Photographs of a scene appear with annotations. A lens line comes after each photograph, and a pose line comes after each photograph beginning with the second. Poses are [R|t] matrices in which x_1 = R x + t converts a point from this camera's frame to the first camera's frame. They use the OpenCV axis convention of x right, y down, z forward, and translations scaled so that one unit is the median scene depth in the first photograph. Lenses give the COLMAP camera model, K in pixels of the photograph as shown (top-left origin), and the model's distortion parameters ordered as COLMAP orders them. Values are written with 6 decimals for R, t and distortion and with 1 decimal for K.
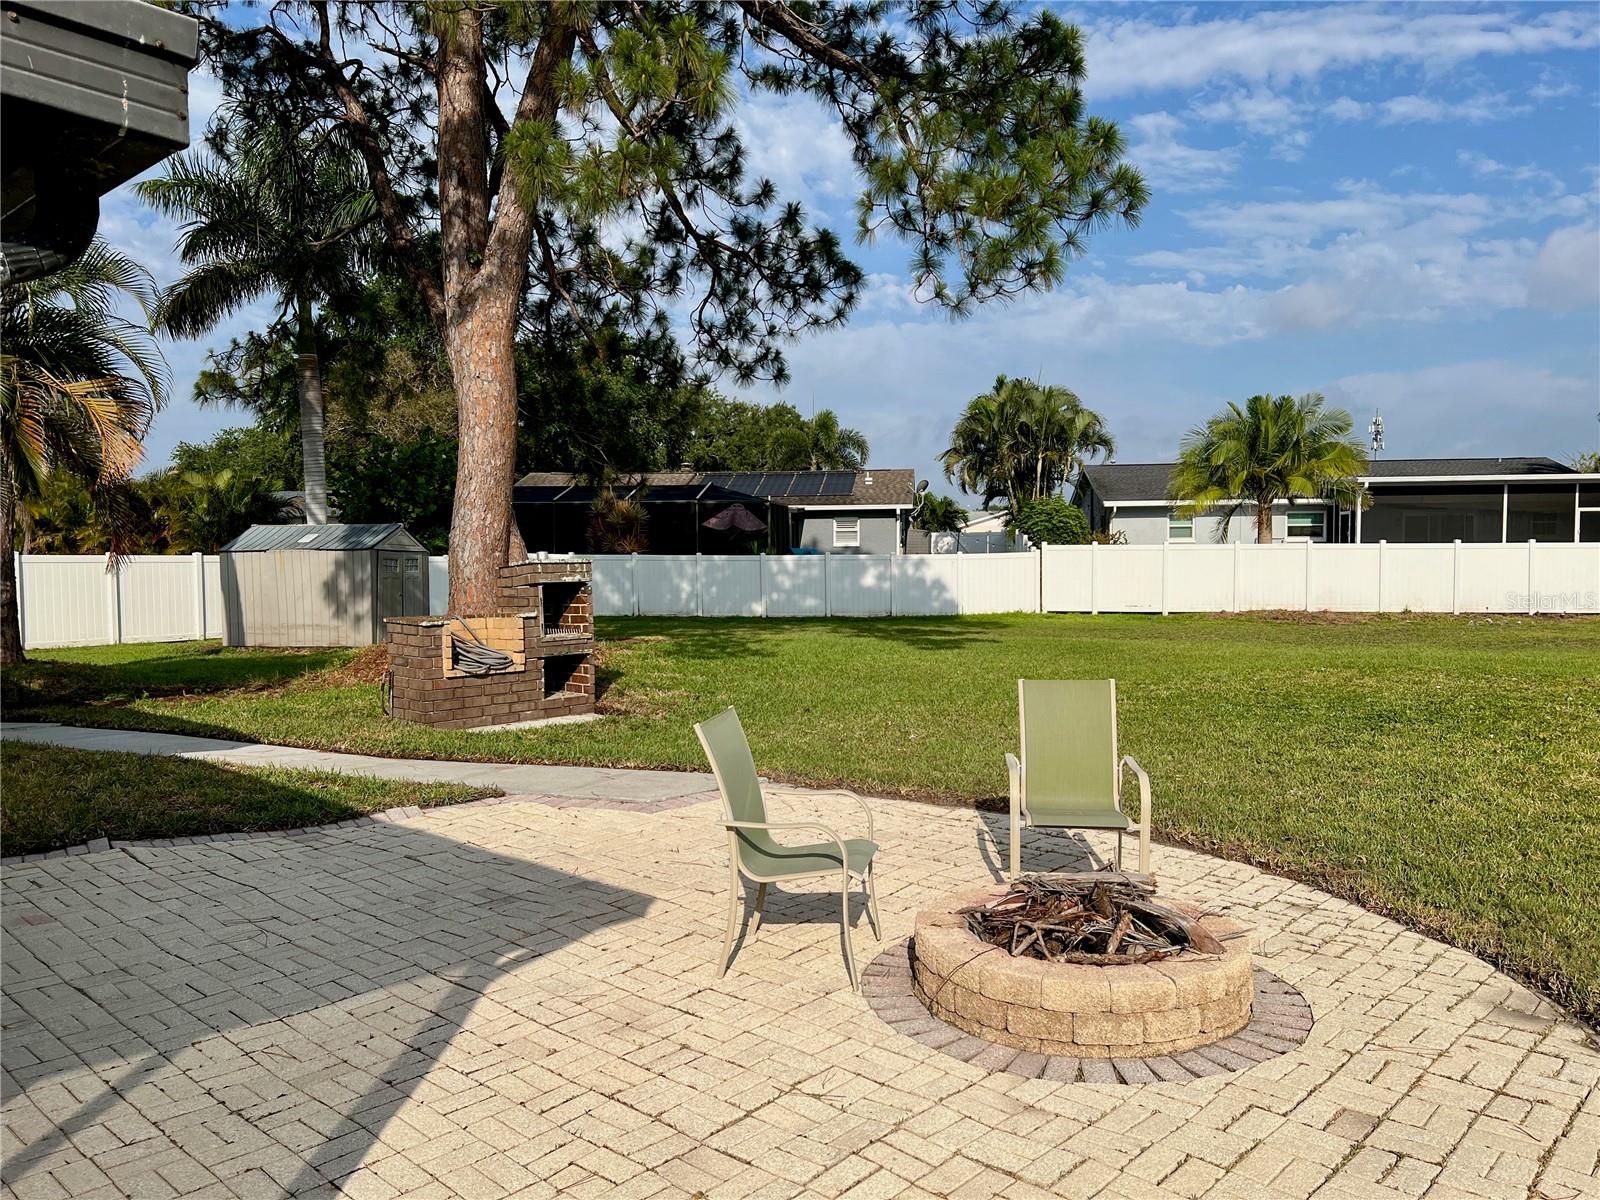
lens RADIAL K [[1196.3, 0, 791.1], [0, 1196.3, 608.2], [0, 0, 1]] dist [0.059059, -0.066639]
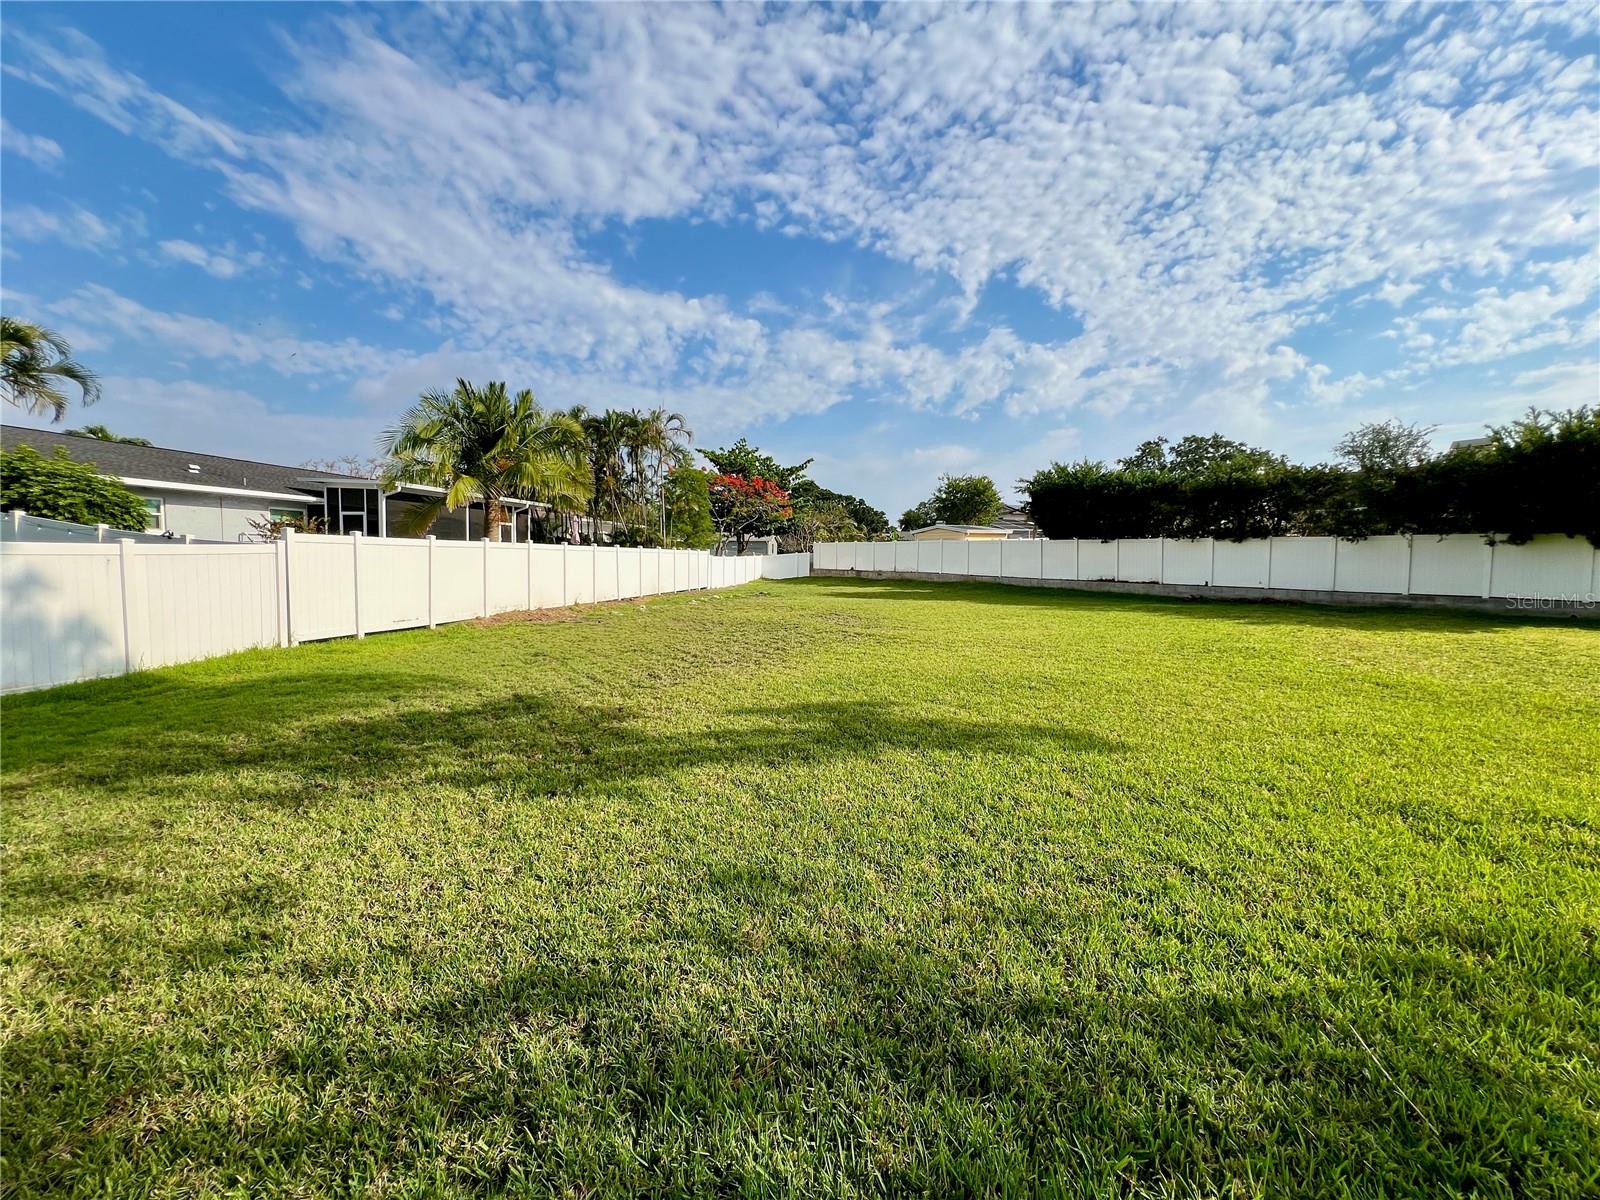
lens RADIAL K [[645.5, 0, 796.8], [0, 645.5, 602.2], [0, 0, 1]] dist [-0.011032, 0.002008]
pose [[-0.079869, -0.070879, 0.994282, -0.121650], [0.031610, 0.996787, 0.073597, -0.038640], [-0.996304, 0.037307, -0.077372, 0.782570]]
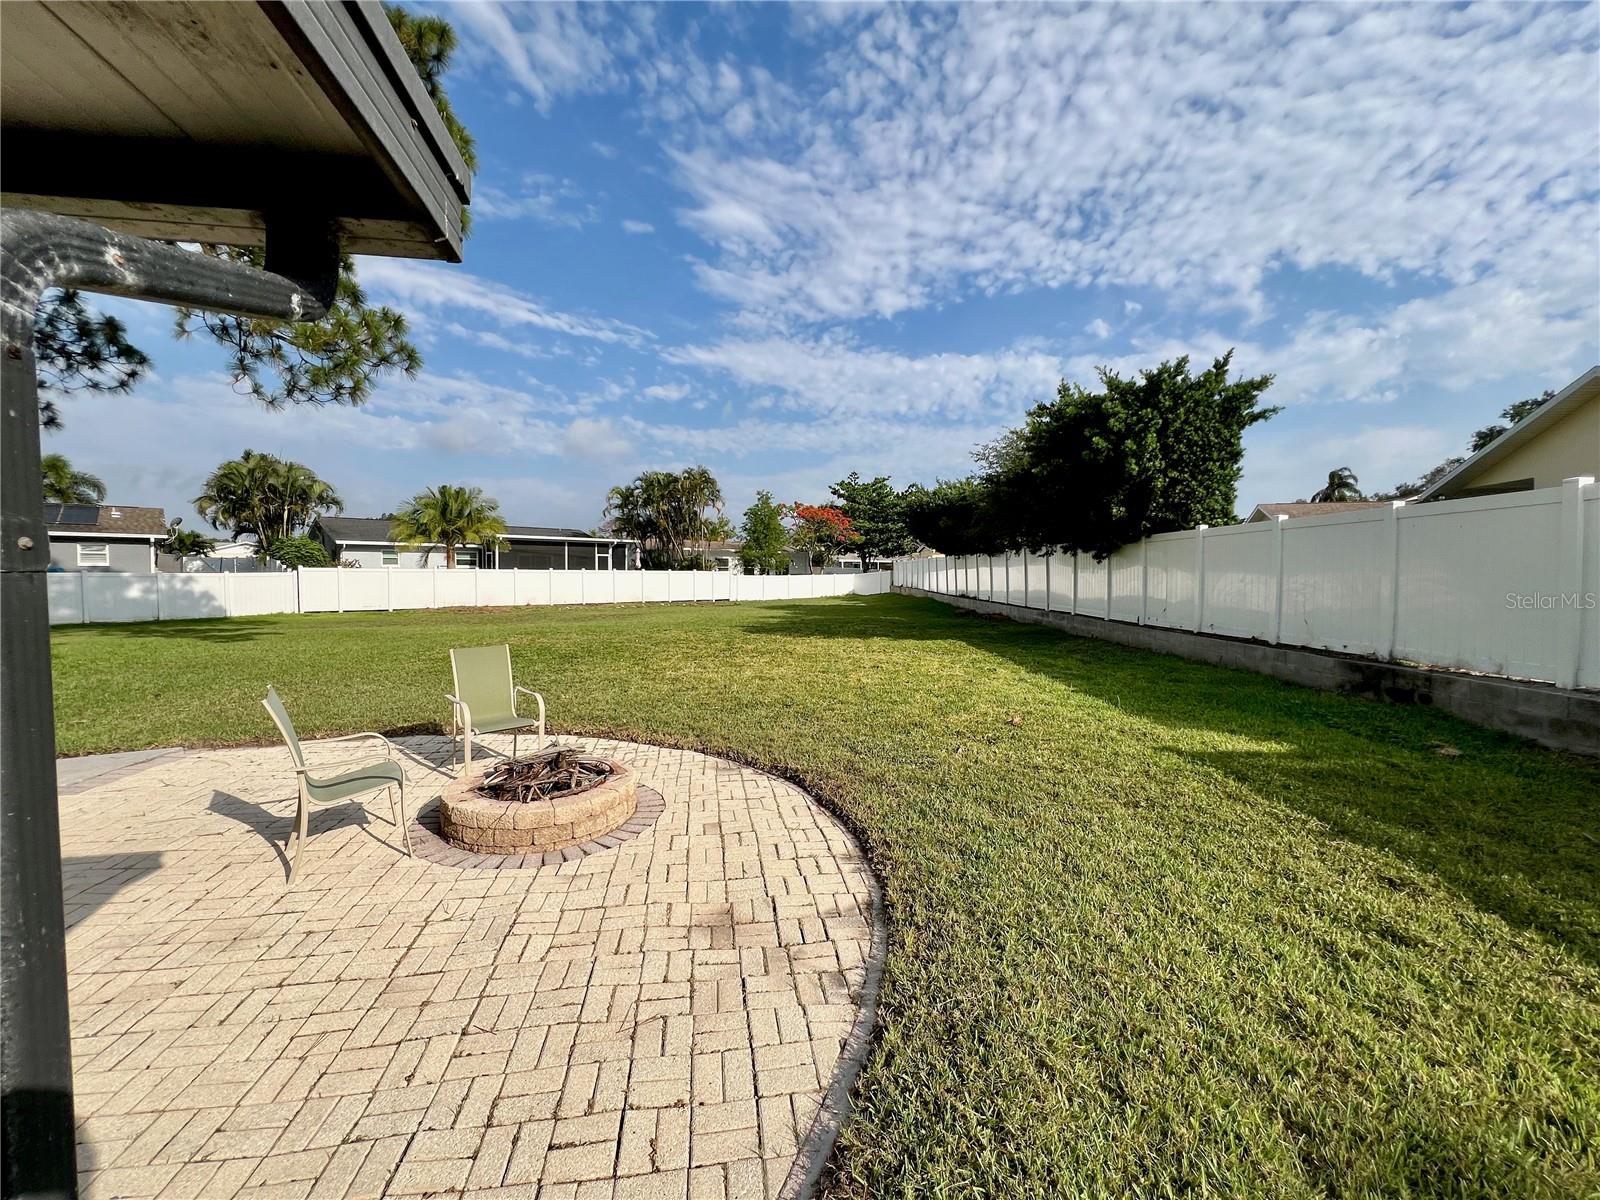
lens RADIAL K [[645.5, 0, 805.0], [0, 645.5, 588.9], [0, 0, 1]] dist [-0.011032, 0.002008]
pose [[0.609836, -0.010771, 0.792455, -0.040404], [0.029426, 0.999526, -0.009059, -0.000281], [-0.791981, 0.028843, 0.609864, 0.013177]]
